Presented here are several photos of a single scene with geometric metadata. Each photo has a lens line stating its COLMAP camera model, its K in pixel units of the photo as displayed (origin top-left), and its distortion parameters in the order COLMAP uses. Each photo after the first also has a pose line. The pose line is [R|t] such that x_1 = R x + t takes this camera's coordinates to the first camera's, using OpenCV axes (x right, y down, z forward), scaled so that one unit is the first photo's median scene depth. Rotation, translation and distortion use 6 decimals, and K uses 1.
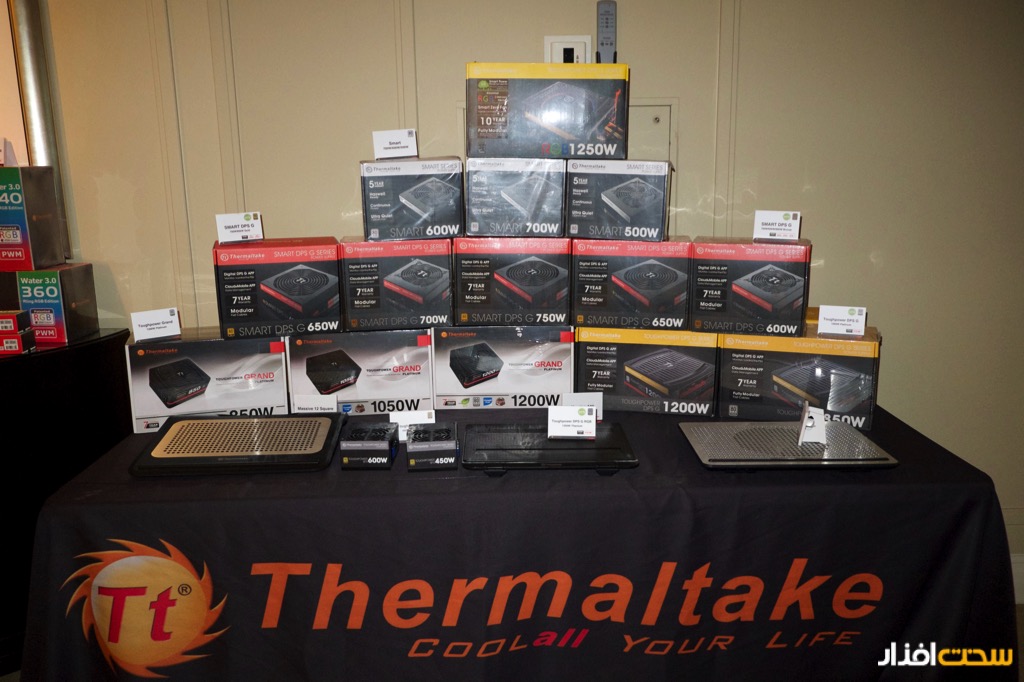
lens RADIAL K [[852.9, 0, 510.6], [0, 852.9, 341.3], [0, 0, 1]] dist [-0.008867, 0.005926]
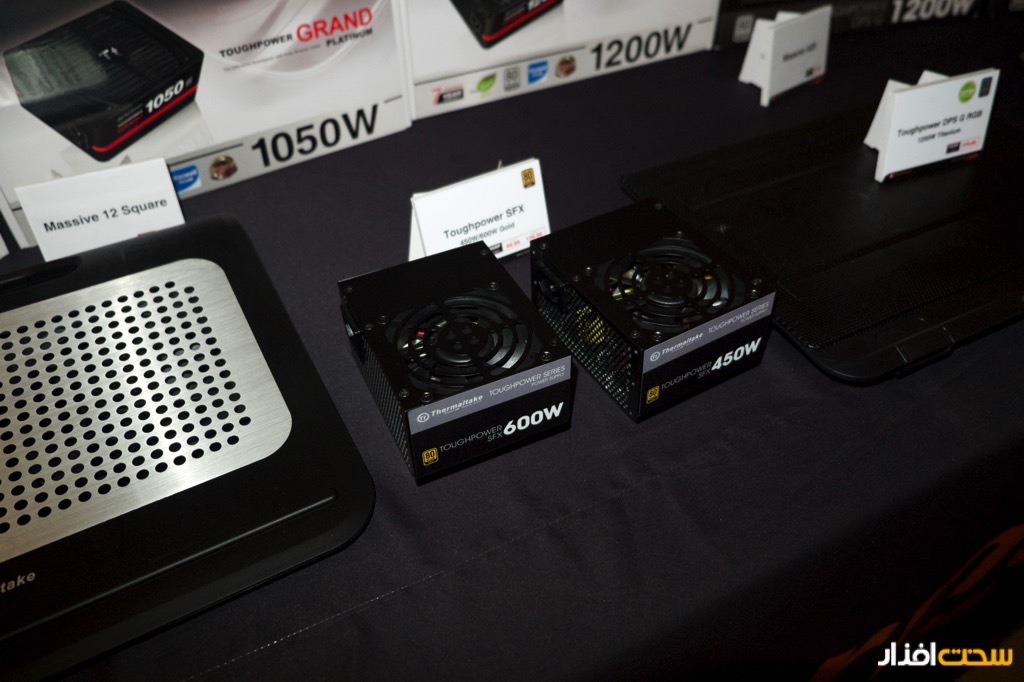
lens RADIAL K [[852.9, 0, 515.0], [0, 852.9, 338.2], [0, 0, 1]] dist [-0.008867, 0.005926]
pose [[0.895875, -0.298747, 0.328875, -0.204200], [0.097978, 0.854812, 0.509604, -0.026346], [-0.433369, -0.424319, 0.795075, 0.643850]]
